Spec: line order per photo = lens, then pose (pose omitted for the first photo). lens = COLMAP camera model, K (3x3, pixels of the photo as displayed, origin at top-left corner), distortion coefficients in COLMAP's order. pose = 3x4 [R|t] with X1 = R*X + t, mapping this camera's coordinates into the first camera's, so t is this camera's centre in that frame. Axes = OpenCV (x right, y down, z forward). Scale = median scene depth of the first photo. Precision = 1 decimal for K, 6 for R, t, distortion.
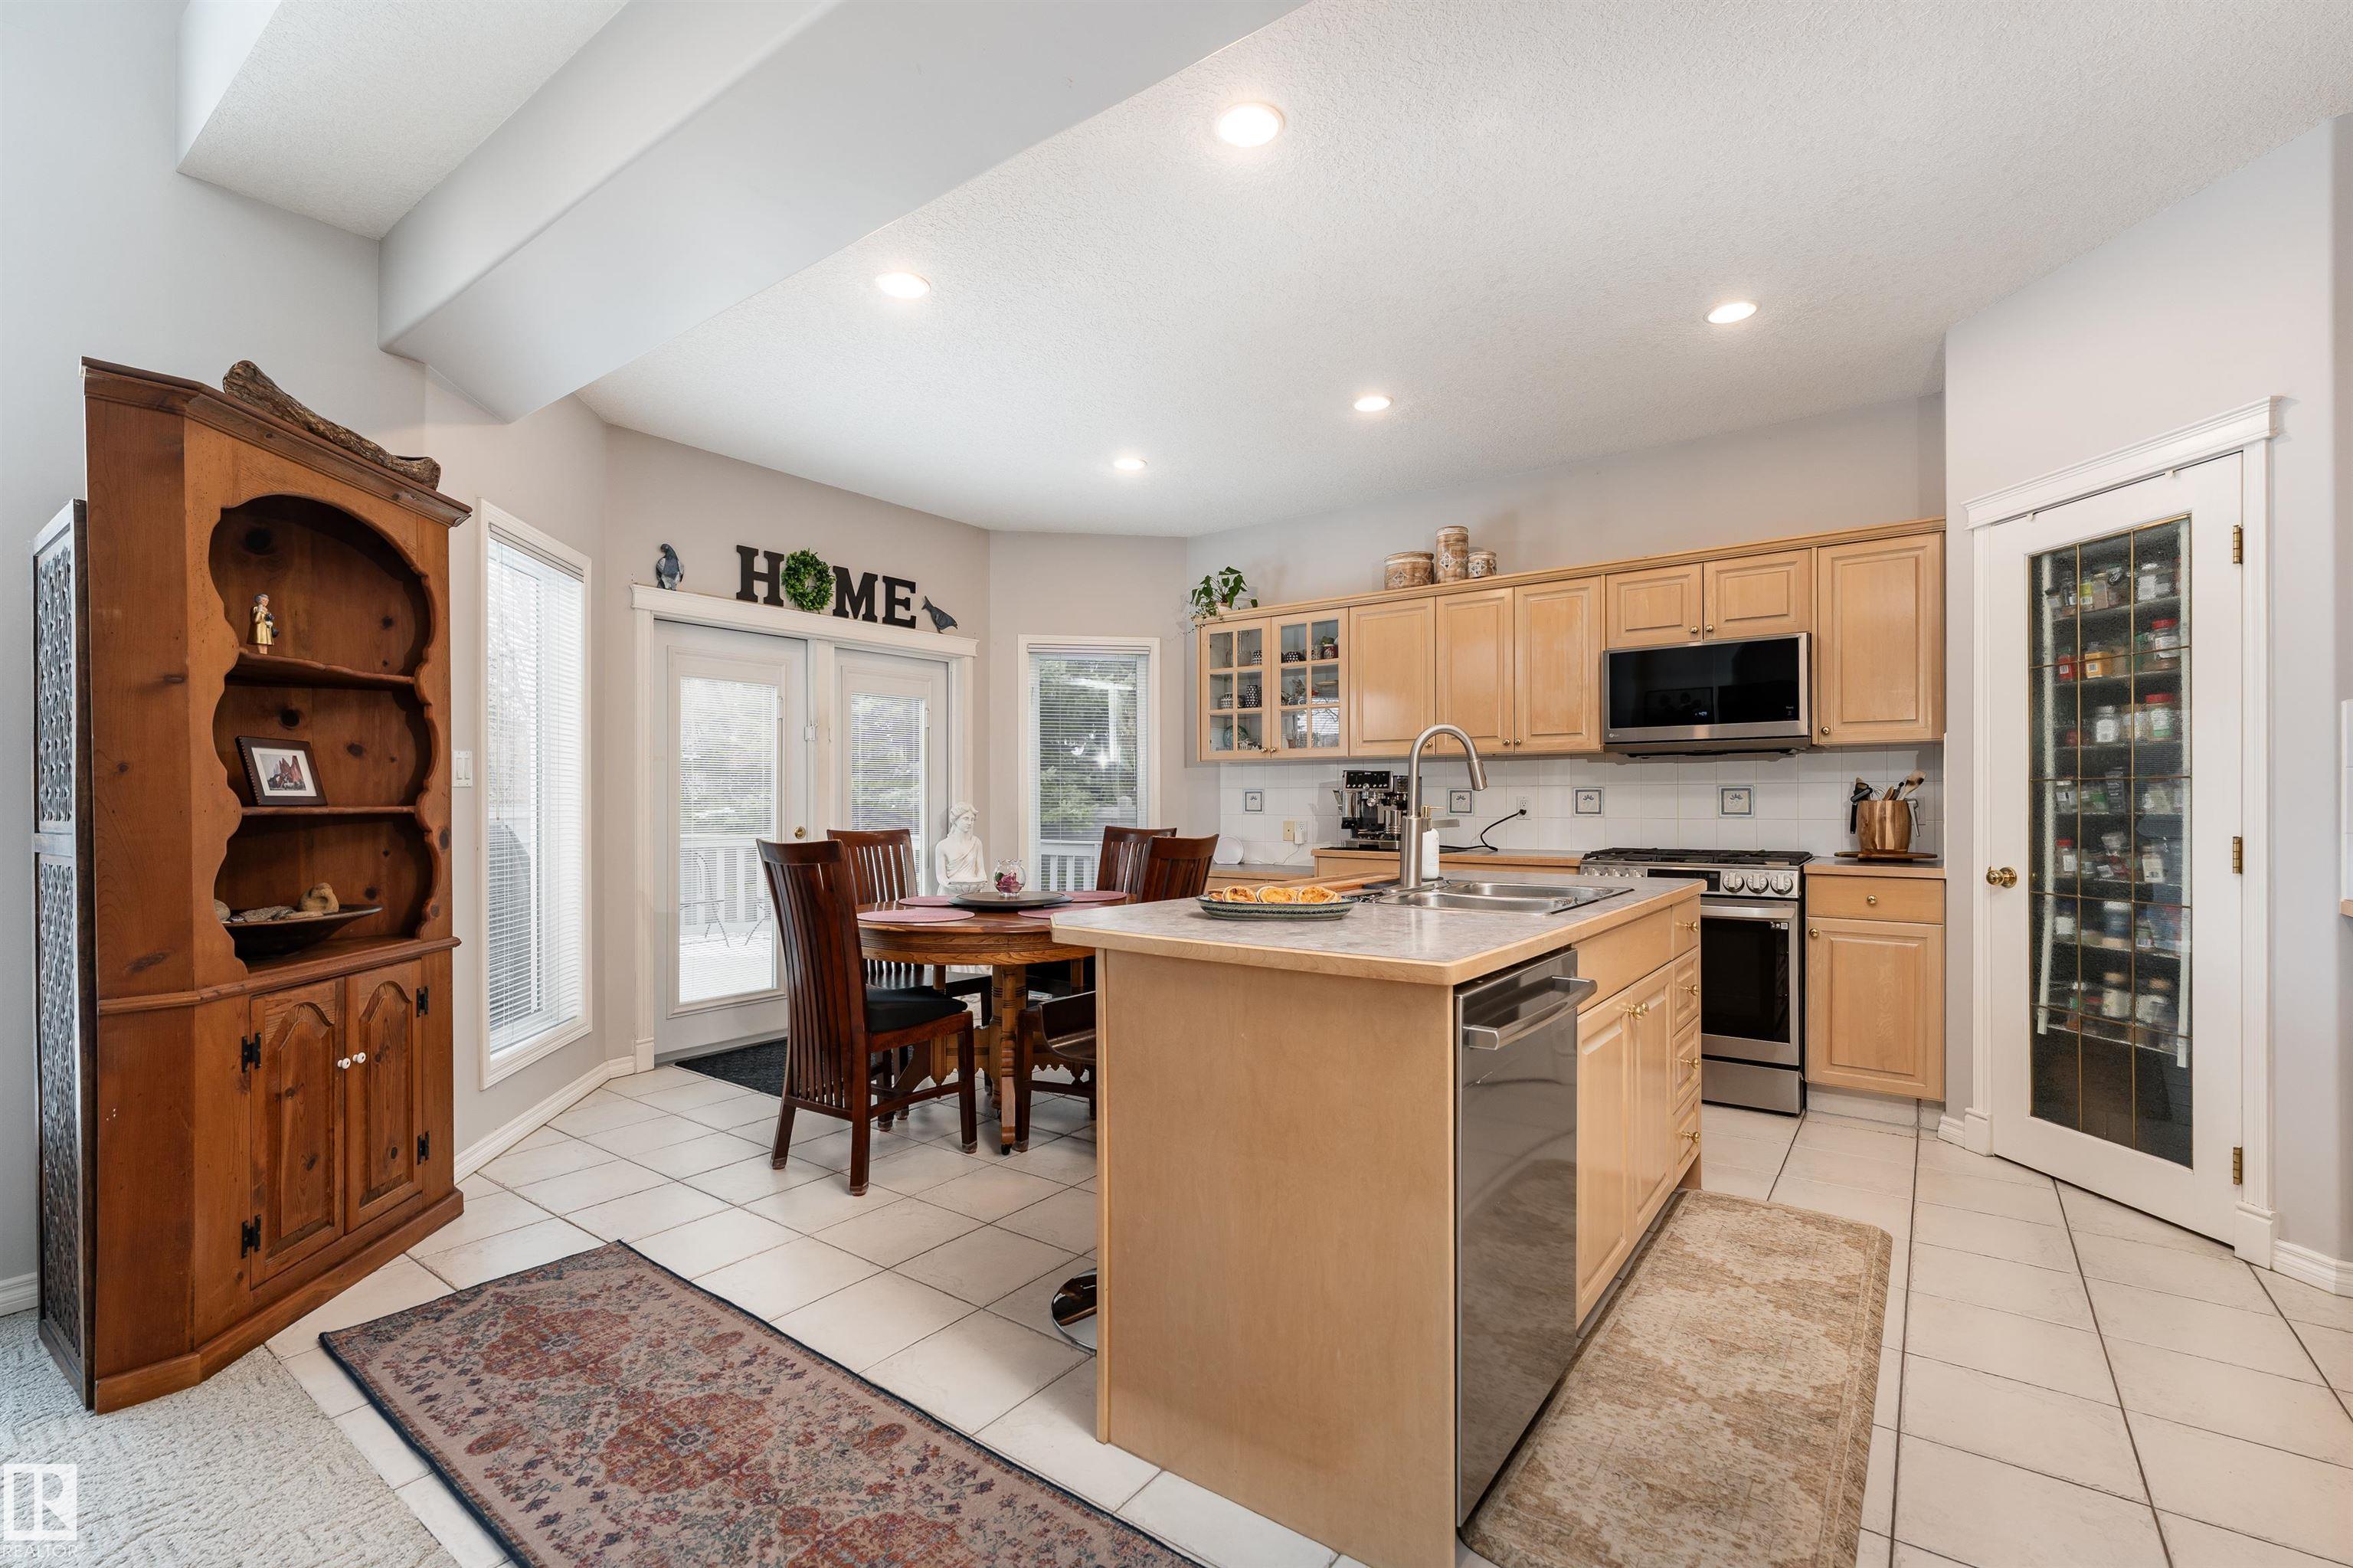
lens RADIAL K [[1025.2, 0, 1174.5], [0, 1025.2, 796.5], [0, 0, 1]] dist [-0.002442, -0.000142]
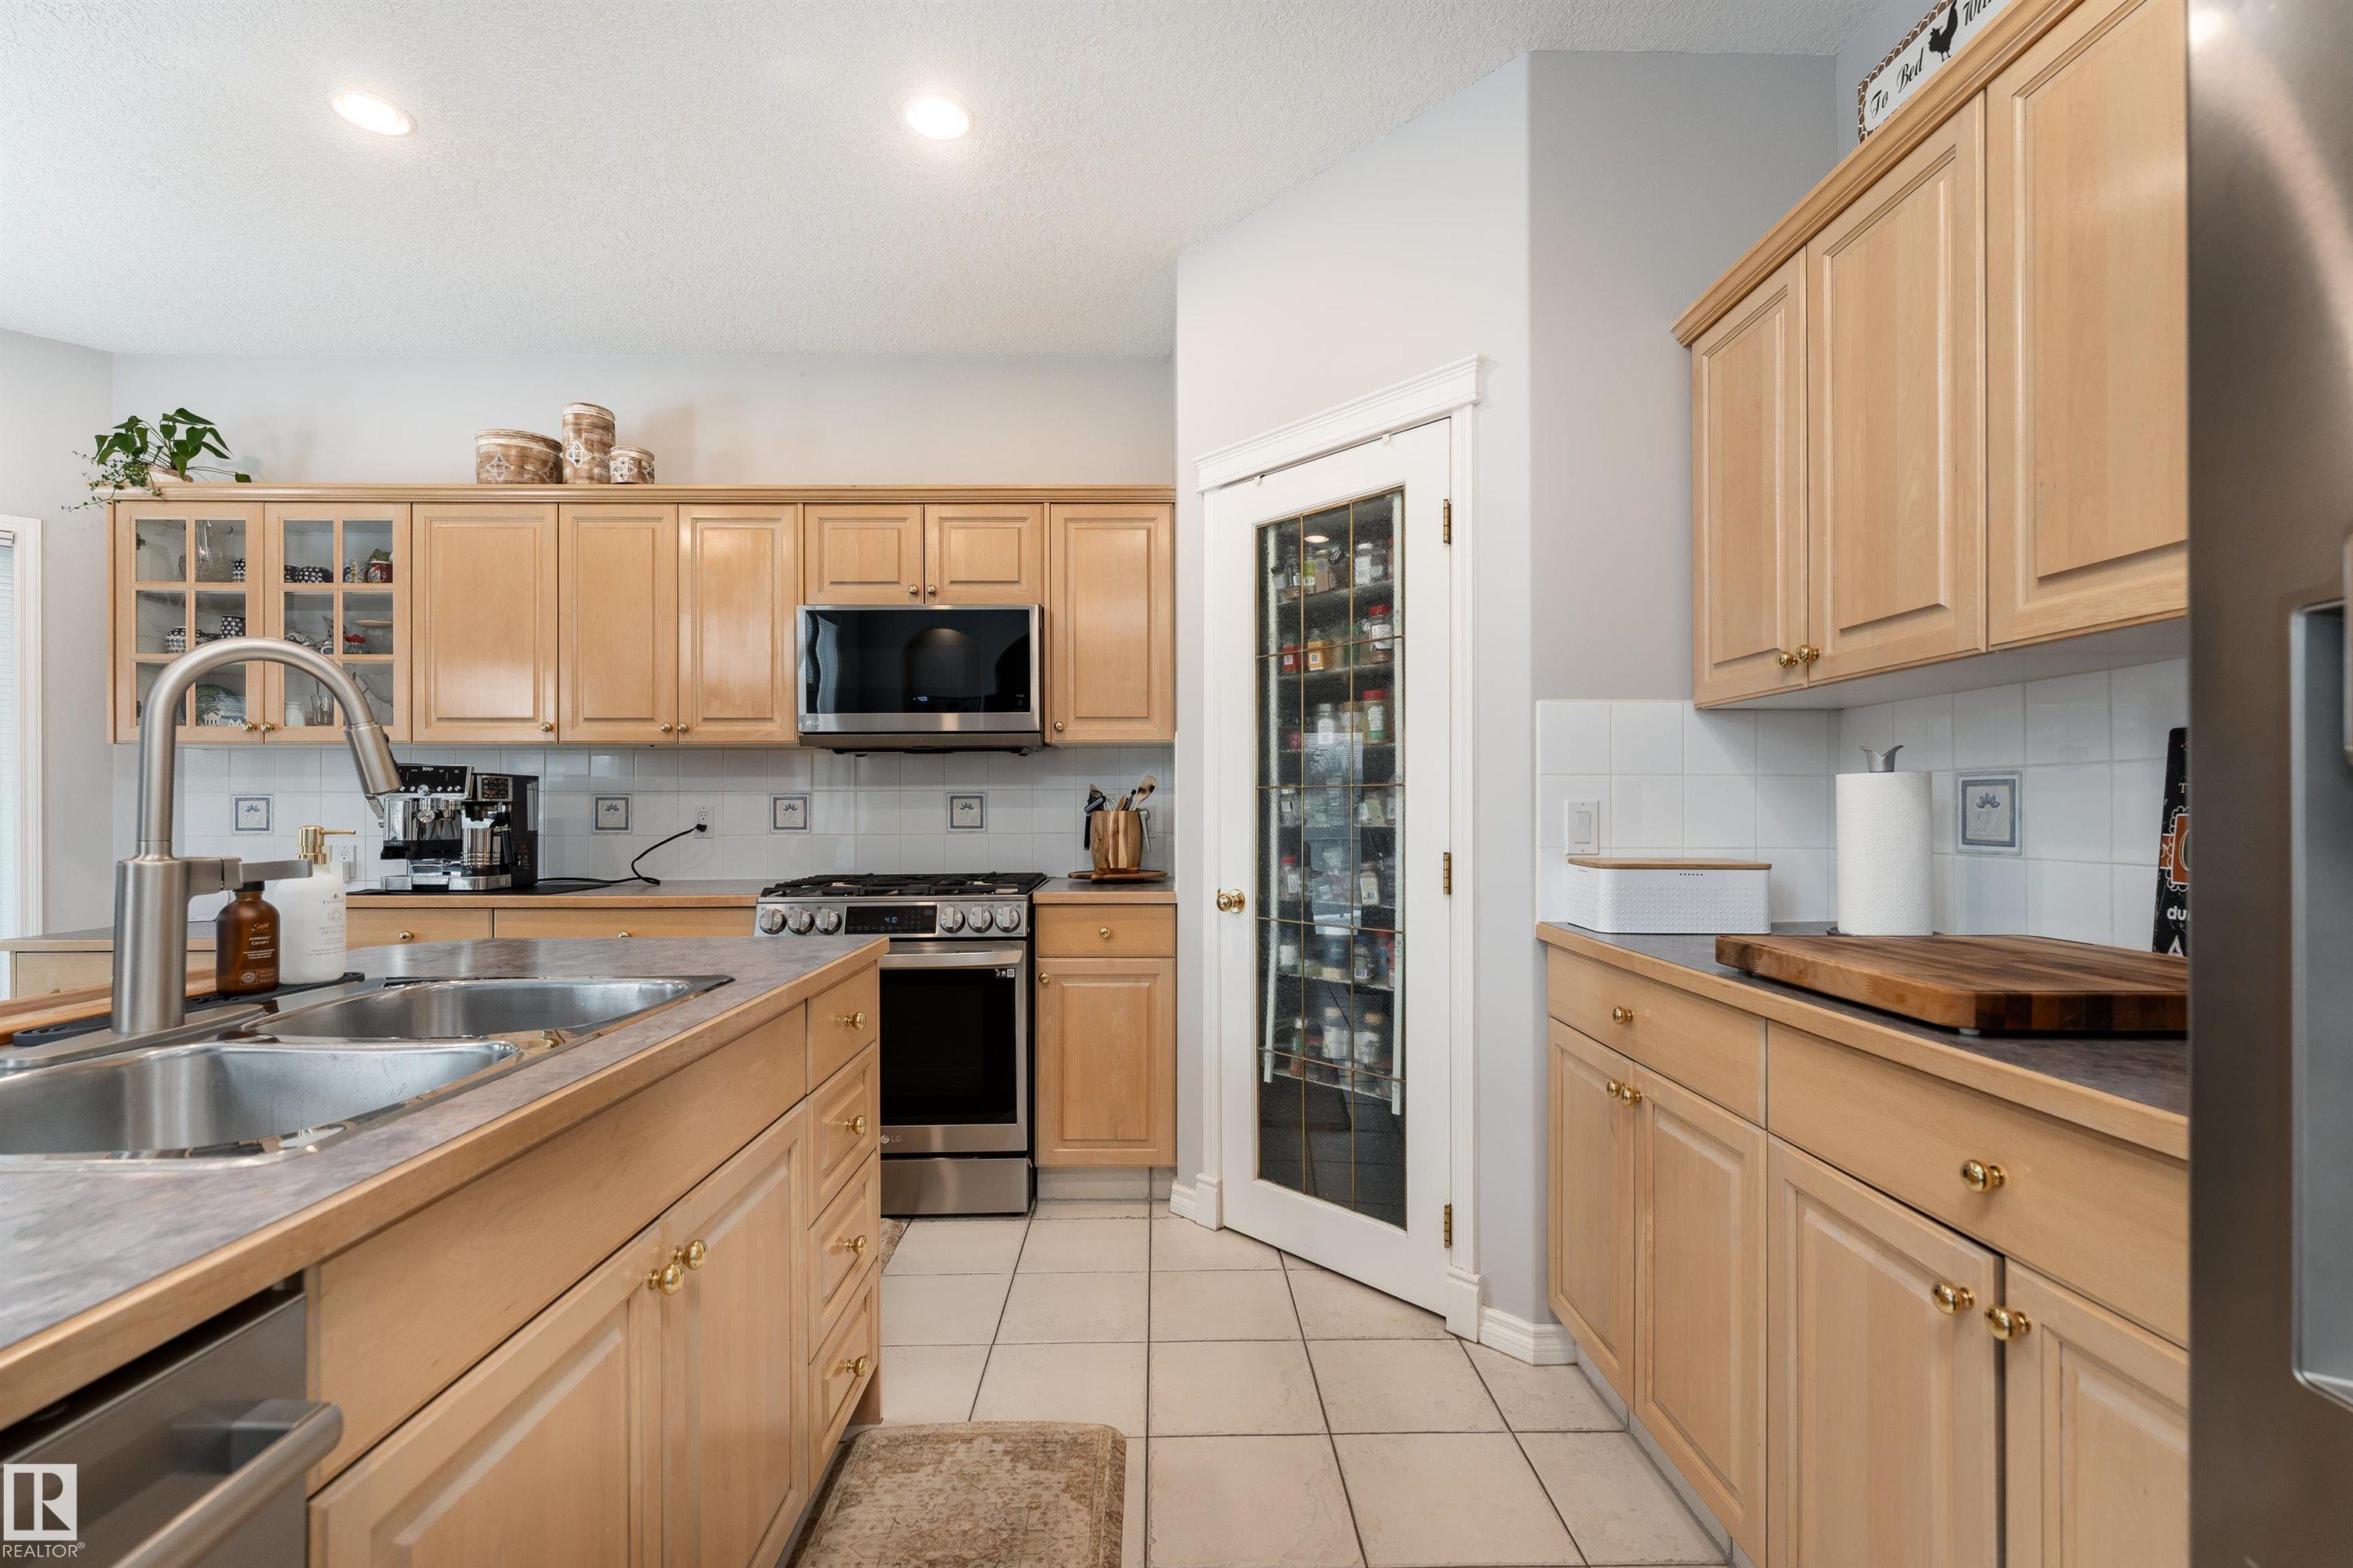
lens RADIAL K [[1031.5, 0, 1173.6], [0, 1031.5, 803.7], [0, 0, 1]] dist [-0.002152, -0.000049]
pose [[0.791023, 0.000470, 0.611787, 0.199249], [0.000101, 1.000000, -0.000898, -0.001265], [-0.611787, 0.000772, 0.791022, 0.284024]]
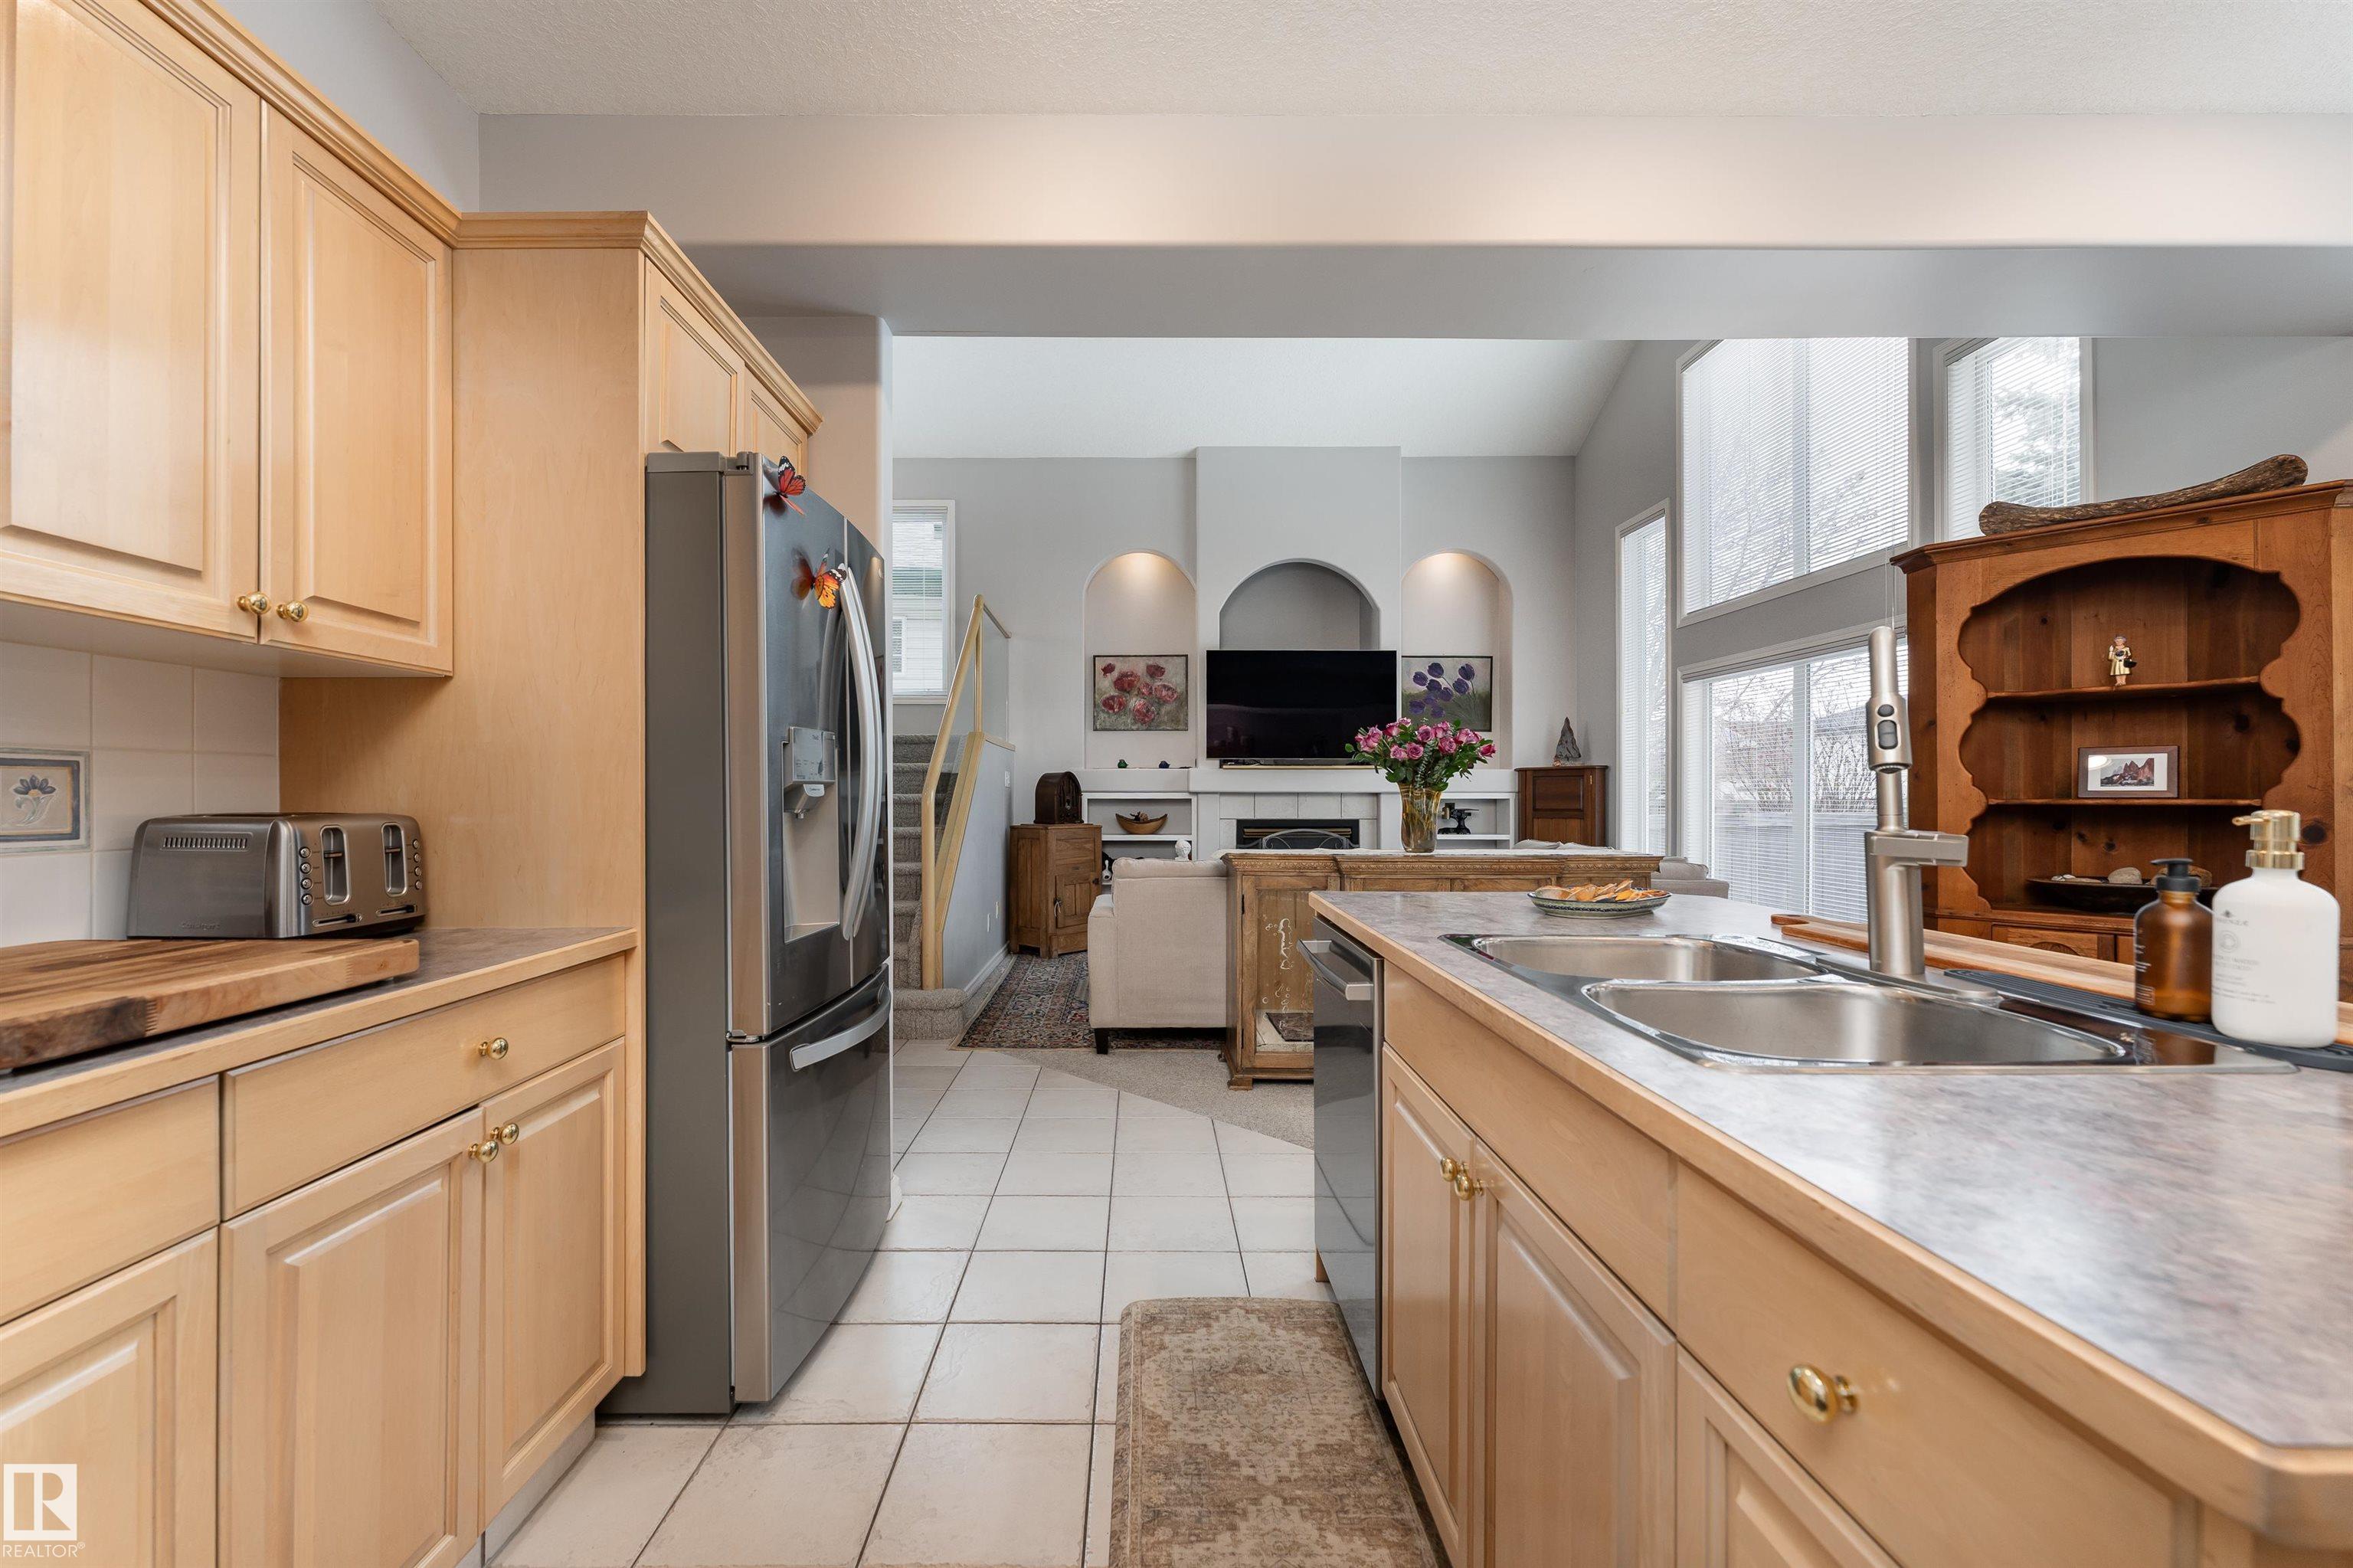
lens RADIAL K [[981.1, 0, 1128.4], [0, 981.1, 797.6], [0, 0, 1]] dist [0.003159, 0.000432]
pose [[-0.809698, 0.002944, -0.586839, 0.532926], [0.004533, 0.999989, -0.001239, 0.002488], [0.586829, -0.003663, -0.809703, 0.777791]]
